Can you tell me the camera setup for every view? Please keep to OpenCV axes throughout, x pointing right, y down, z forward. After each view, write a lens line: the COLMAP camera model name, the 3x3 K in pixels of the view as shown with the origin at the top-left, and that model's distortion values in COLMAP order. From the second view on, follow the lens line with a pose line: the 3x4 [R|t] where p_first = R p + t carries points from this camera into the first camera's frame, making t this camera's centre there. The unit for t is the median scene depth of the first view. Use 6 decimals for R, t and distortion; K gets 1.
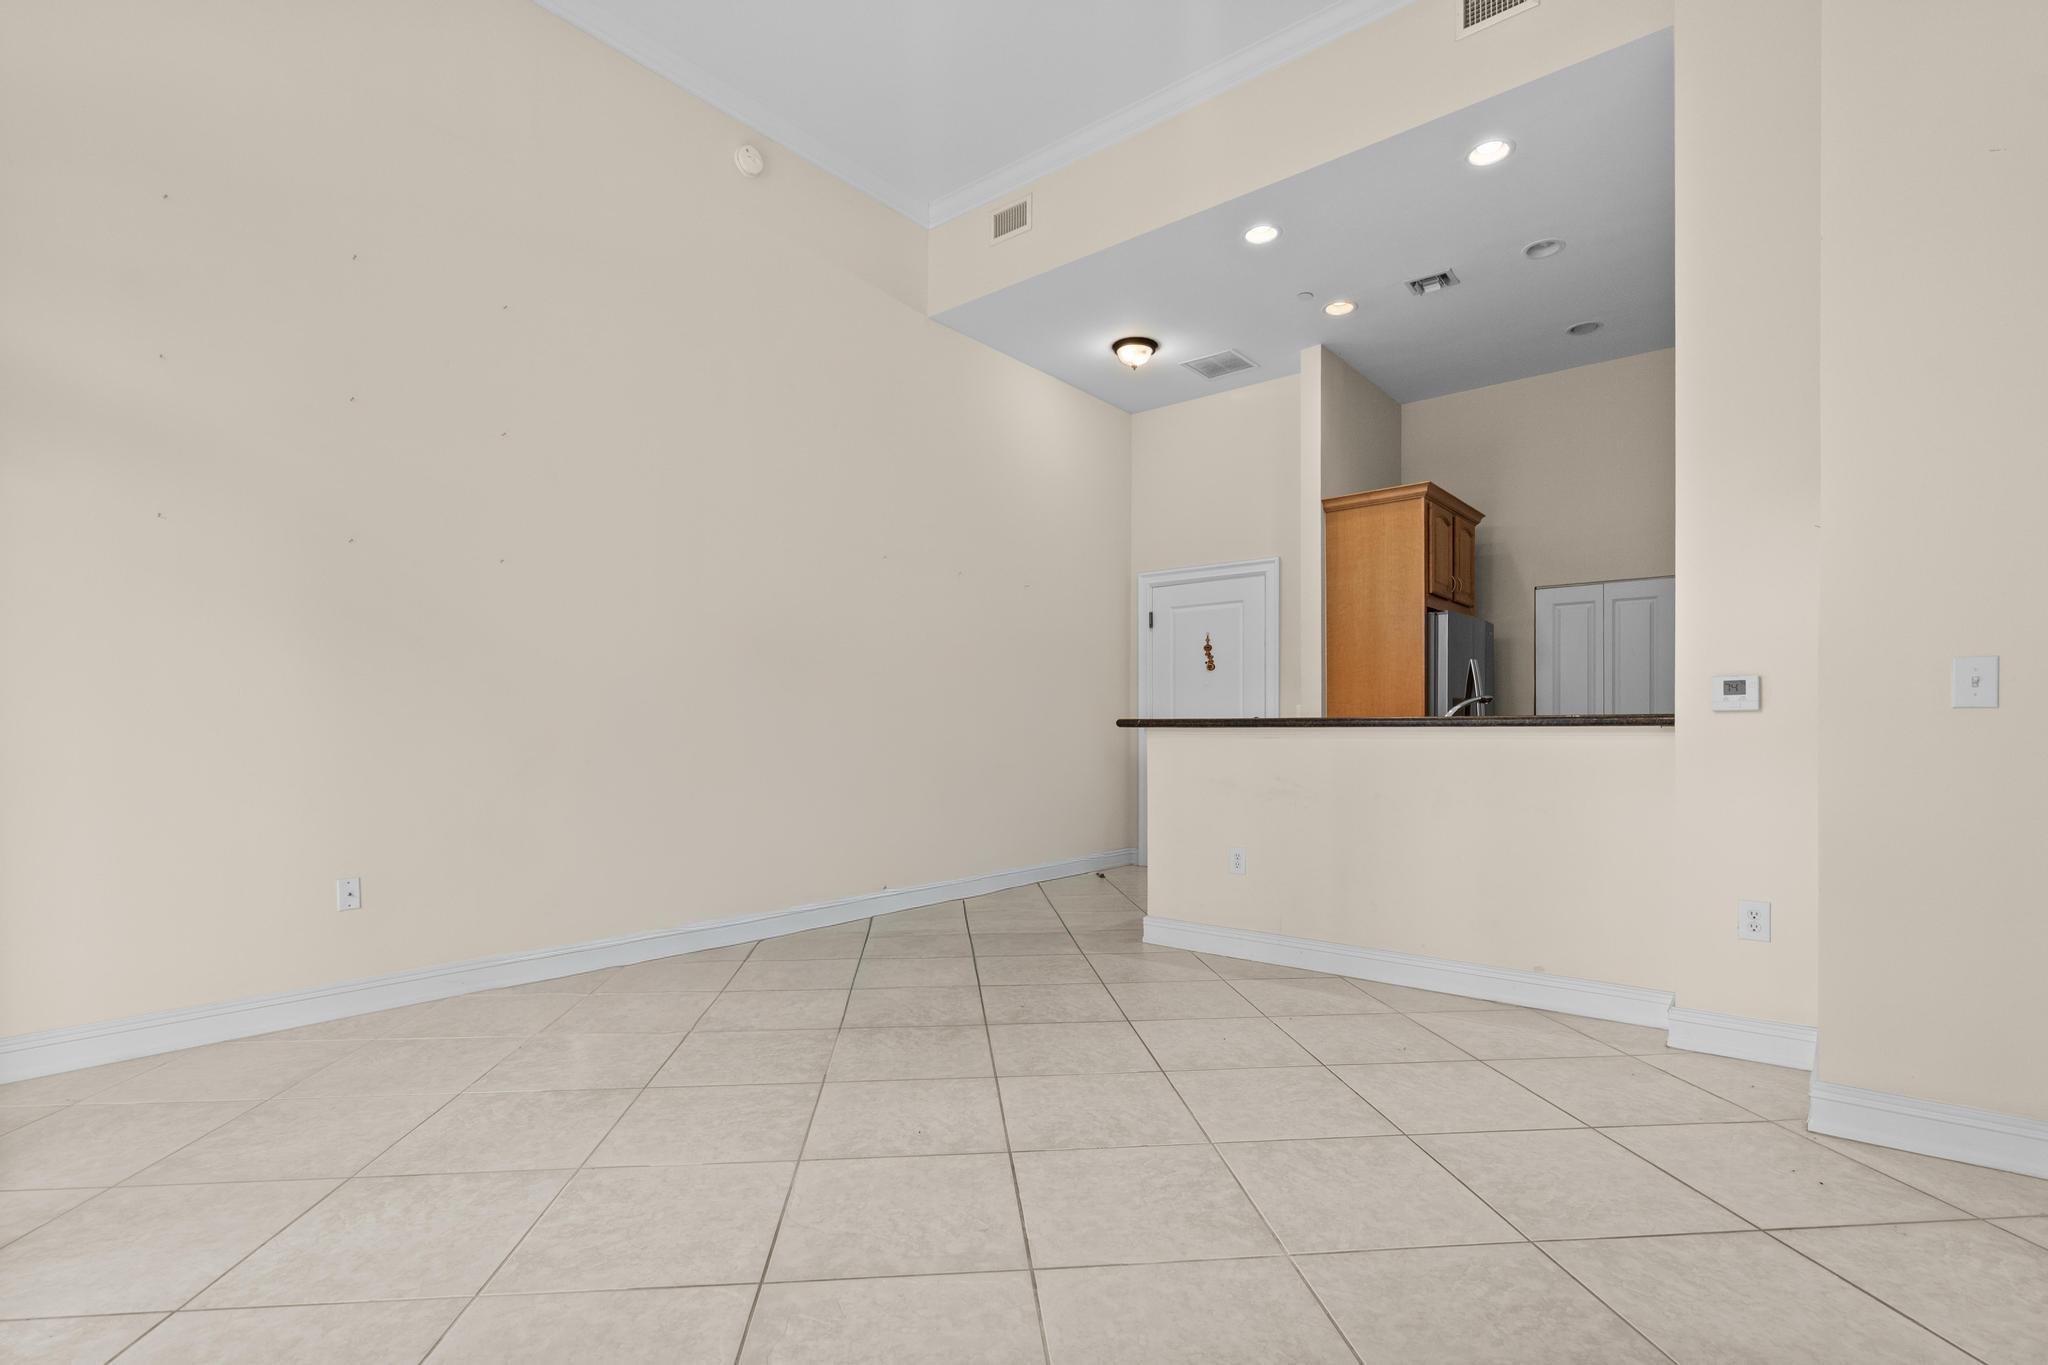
lens RADIAL K [[948.6, 0, 1030.3], [0, 948.6, 717.6], [0, 0, 1]] dist [0.000181, 0.000855]
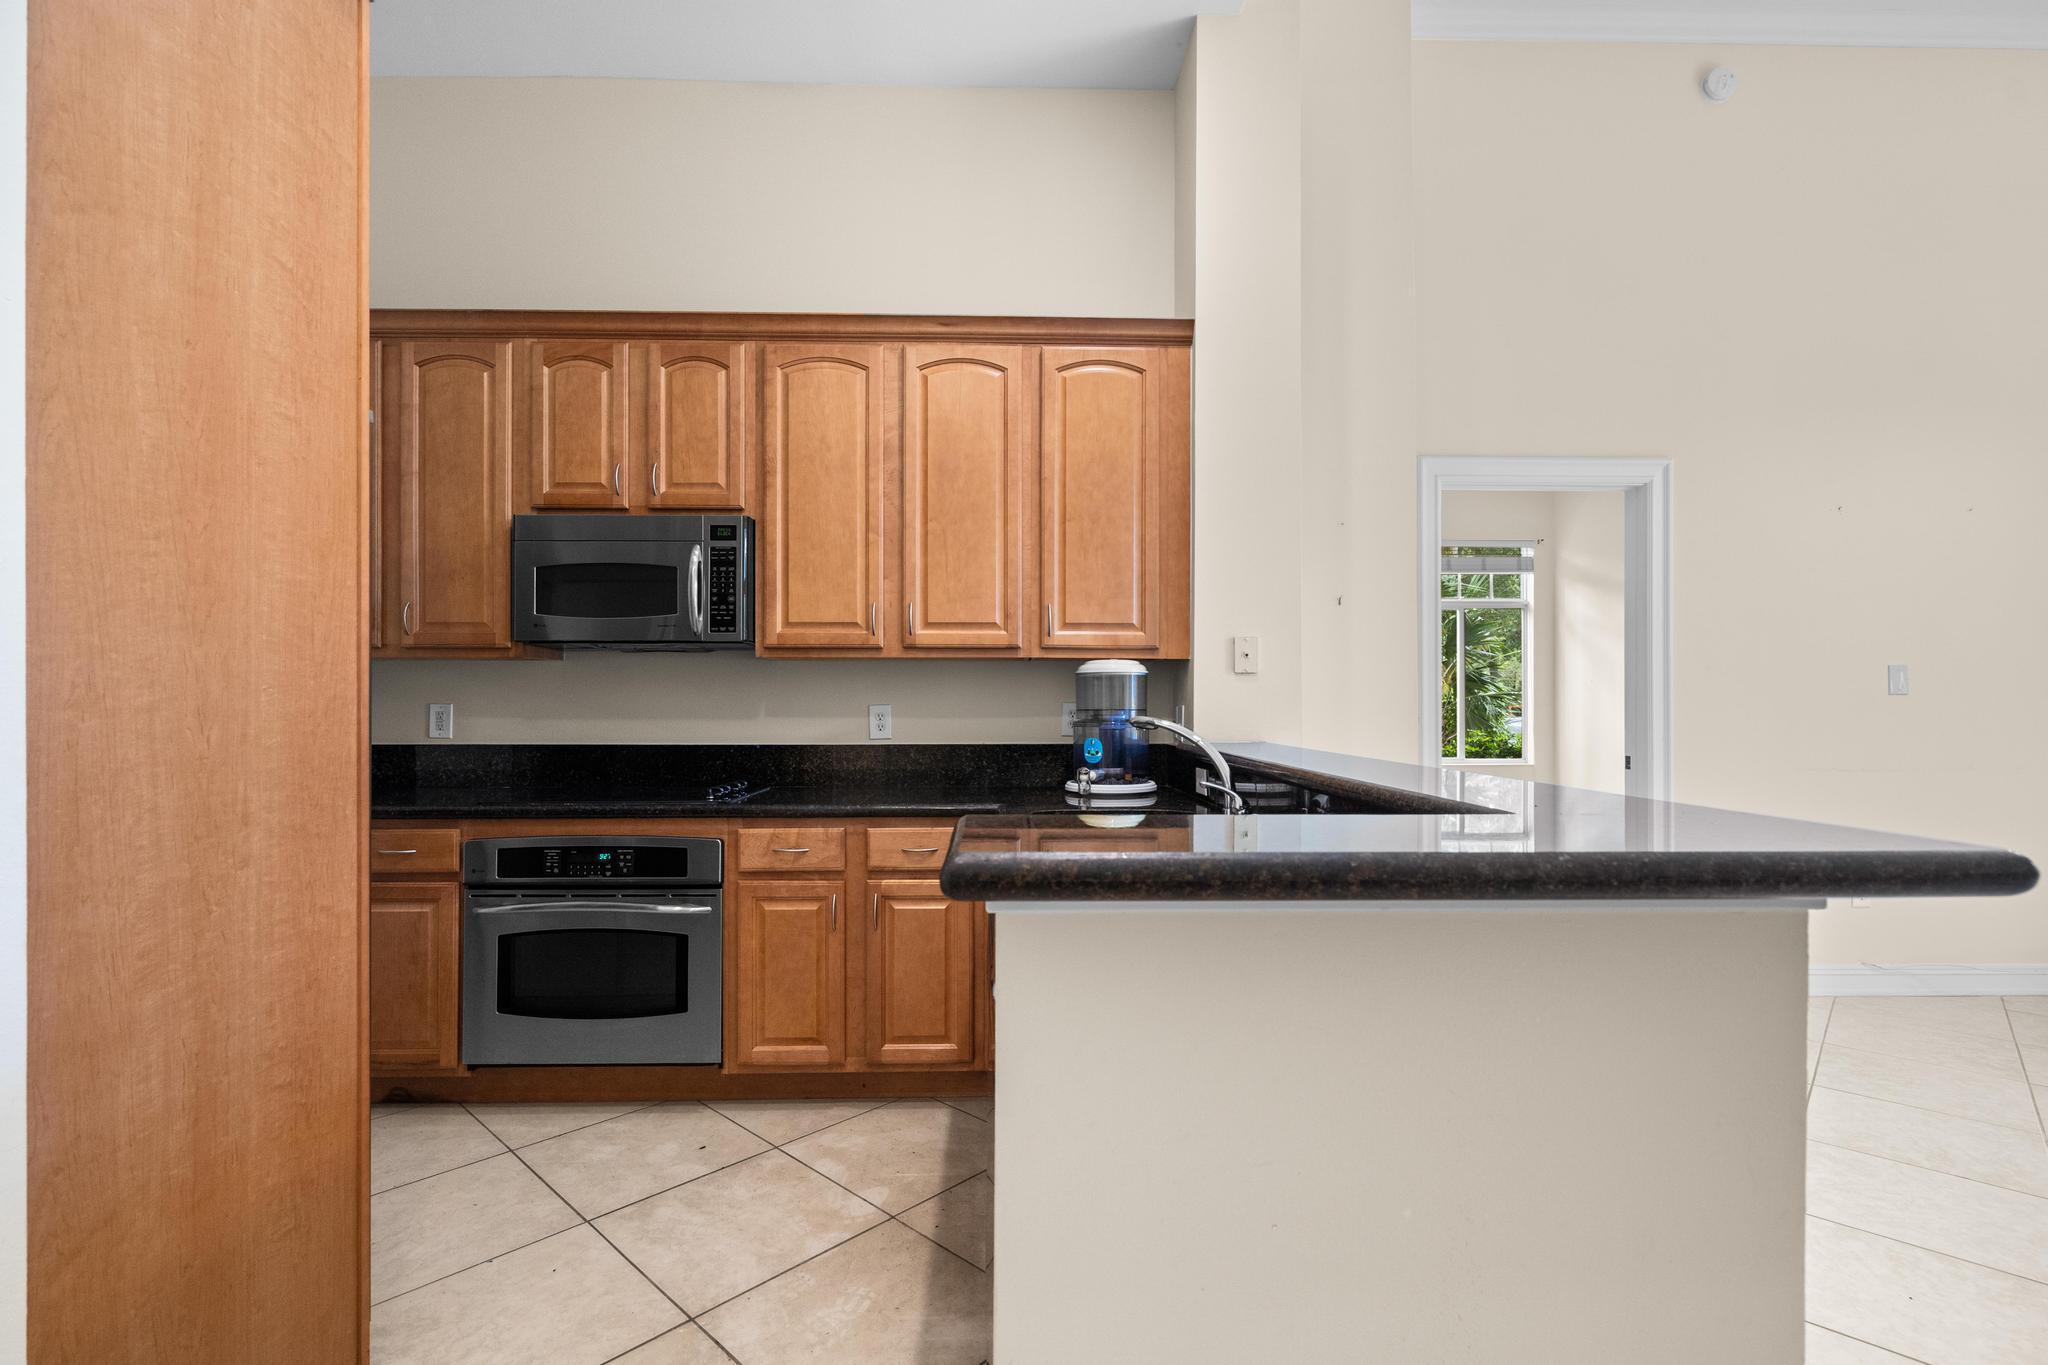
lens RADIAL K [[948.6, 0, 1015.1], [0, 948.6, 687.5], [0, 0, 1]] dist [0.000181, 0.000855]
pose [[-0.644130, 0.009208, 0.764860, 0.058532], [-0.016360, 0.999533, -0.025810, -0.015349], [-0.764741, -0.029139, -0.643679, 0.965822]]
